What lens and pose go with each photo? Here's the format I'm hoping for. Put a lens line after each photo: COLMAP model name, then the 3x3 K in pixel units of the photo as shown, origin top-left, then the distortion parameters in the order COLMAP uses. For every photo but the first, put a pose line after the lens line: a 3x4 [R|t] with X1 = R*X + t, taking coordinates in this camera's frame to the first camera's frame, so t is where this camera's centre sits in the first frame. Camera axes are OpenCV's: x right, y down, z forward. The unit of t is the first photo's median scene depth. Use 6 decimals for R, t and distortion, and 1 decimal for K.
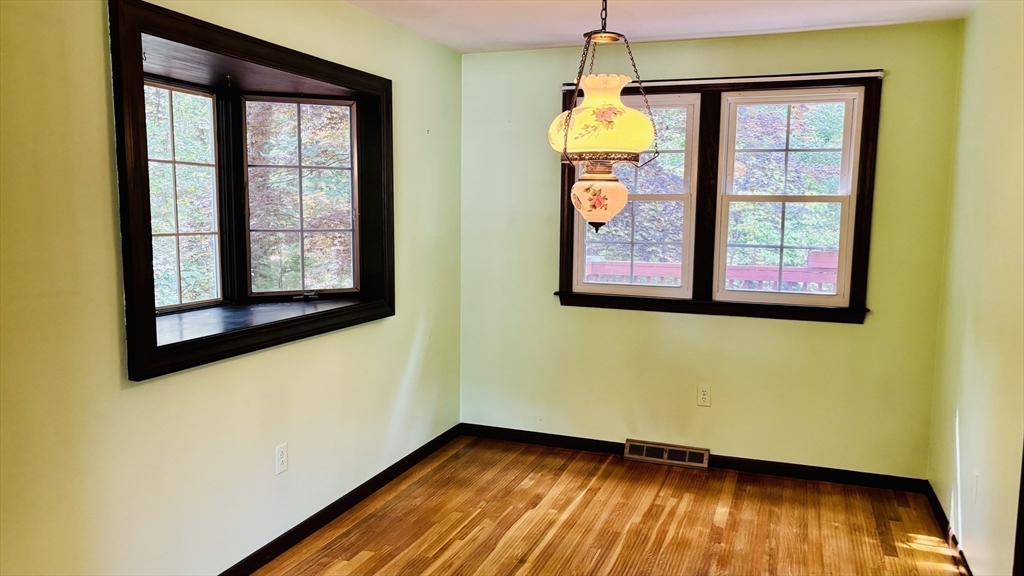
lens RADIAL K [[772.4, 0, 509.7], [0, 772.4, 284.2], [0, 0, 1]] dist [0.040548, -0.044036]
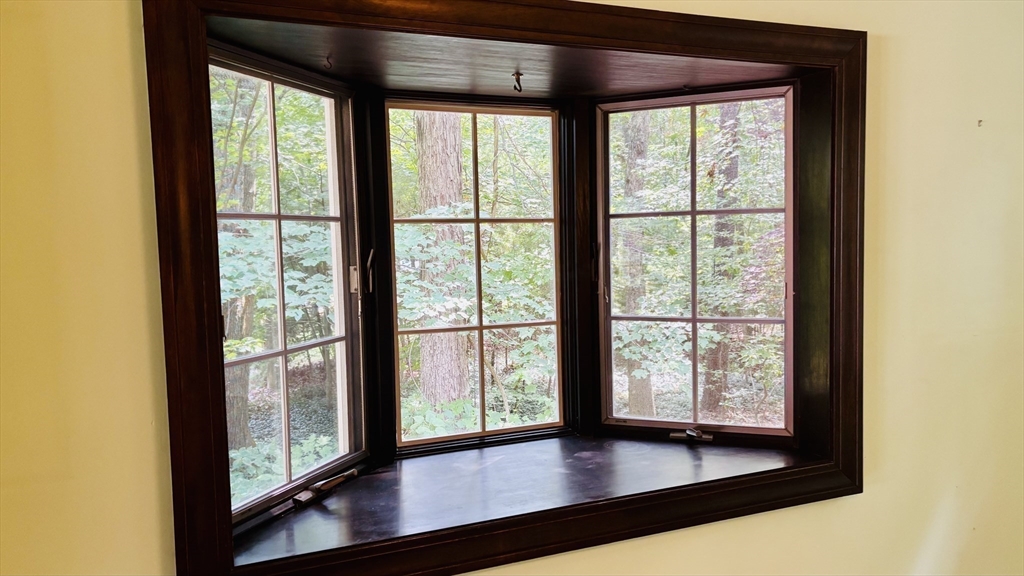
lens RADIAL K [[772.4, 0, 515.6], [0, 772.4, 289.7], [0, 0, 1]] dist [0.040548, -0.044036]
pose [[0.693939, 0.024061, -0.719632, 0.059941], [-0.044310, 0.998974, -0.009327, -0.083532], [0.718669, 0.038360, 0.694293, 0.508672]]
